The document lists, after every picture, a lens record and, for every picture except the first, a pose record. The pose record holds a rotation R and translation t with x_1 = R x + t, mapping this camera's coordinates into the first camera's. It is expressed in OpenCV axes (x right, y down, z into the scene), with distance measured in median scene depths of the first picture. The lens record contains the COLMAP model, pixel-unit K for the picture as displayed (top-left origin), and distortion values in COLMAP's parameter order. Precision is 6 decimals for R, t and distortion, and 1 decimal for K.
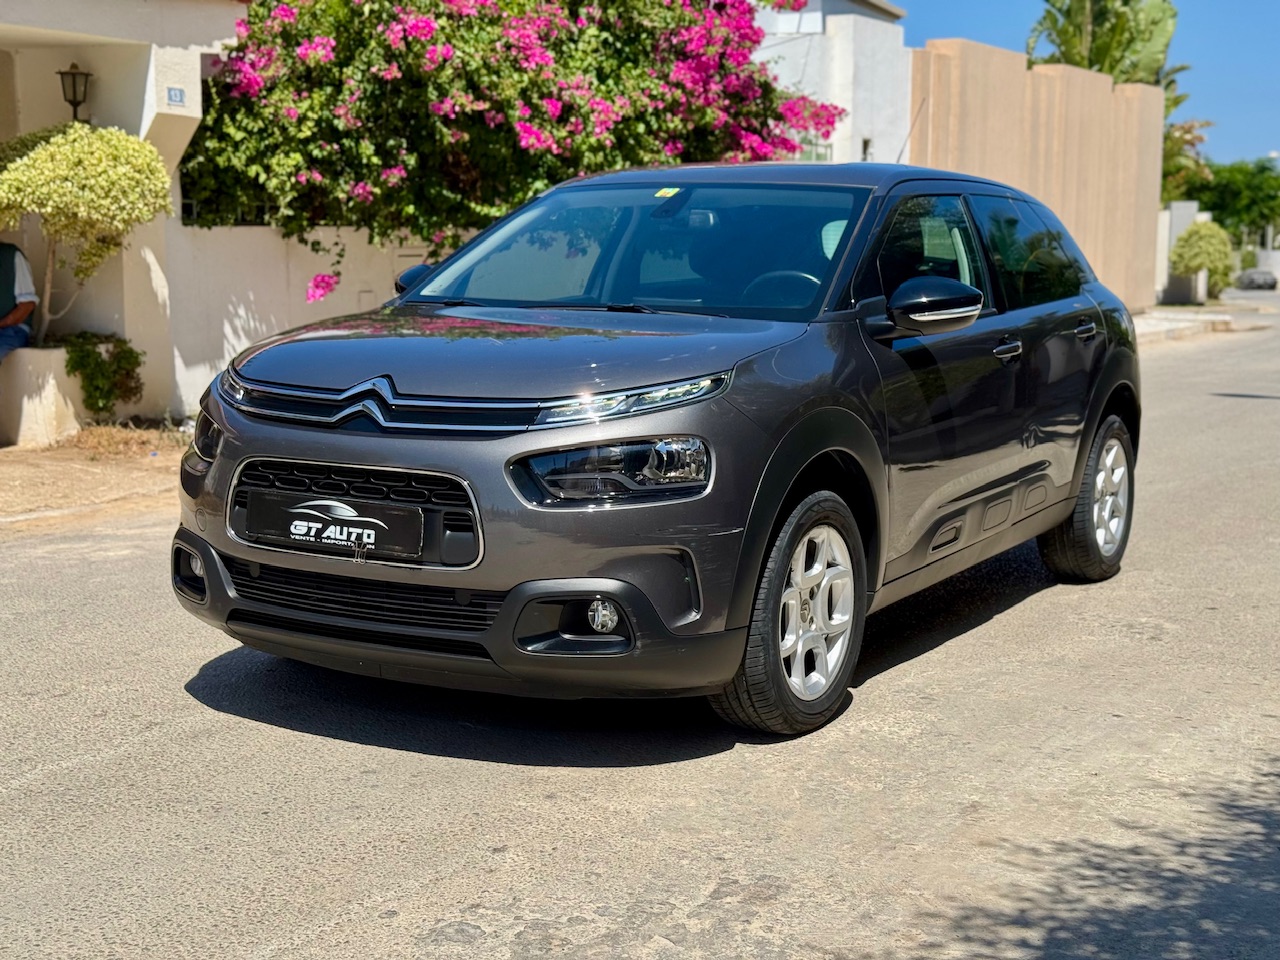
lens RADIAL K [[1758.6, 0, 670.6], [0, 1758.6, 524.6], [0, 0, 1]] dist [0.009414, 0.869444]
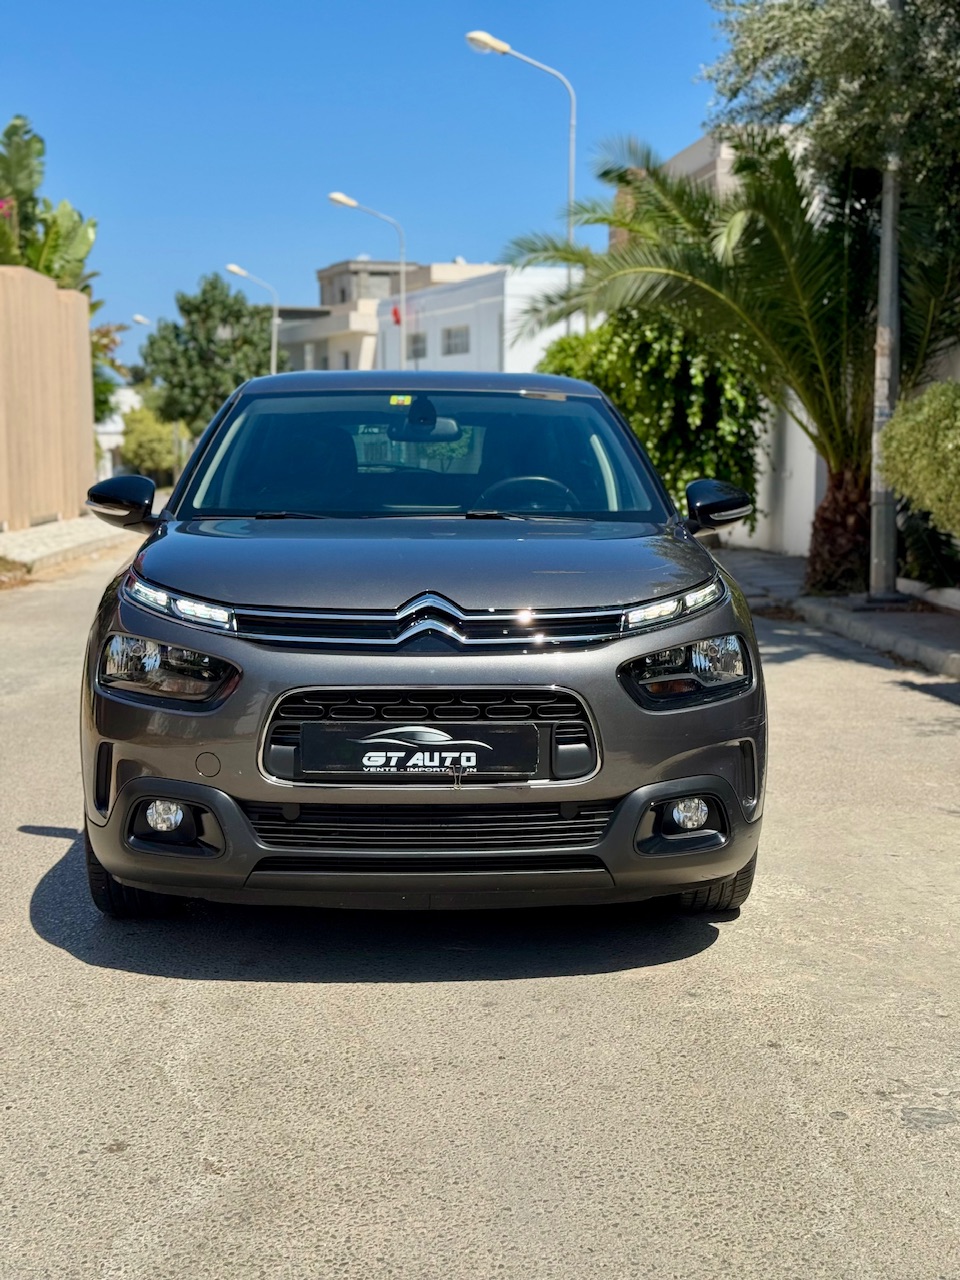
lens RADIAL K [[1768.0, 0, 480.0], [0, 1768.0, 640.0], [0, 0, 1]] dist [0.101823, 0.021036]
pose [[0.847893, -0.066903, 0.525928, -0.658140], [0.090105, 0.995759, -0.018597, -0.038998], [-0.522454, 0.063157, 0.850325, 0.167836]]
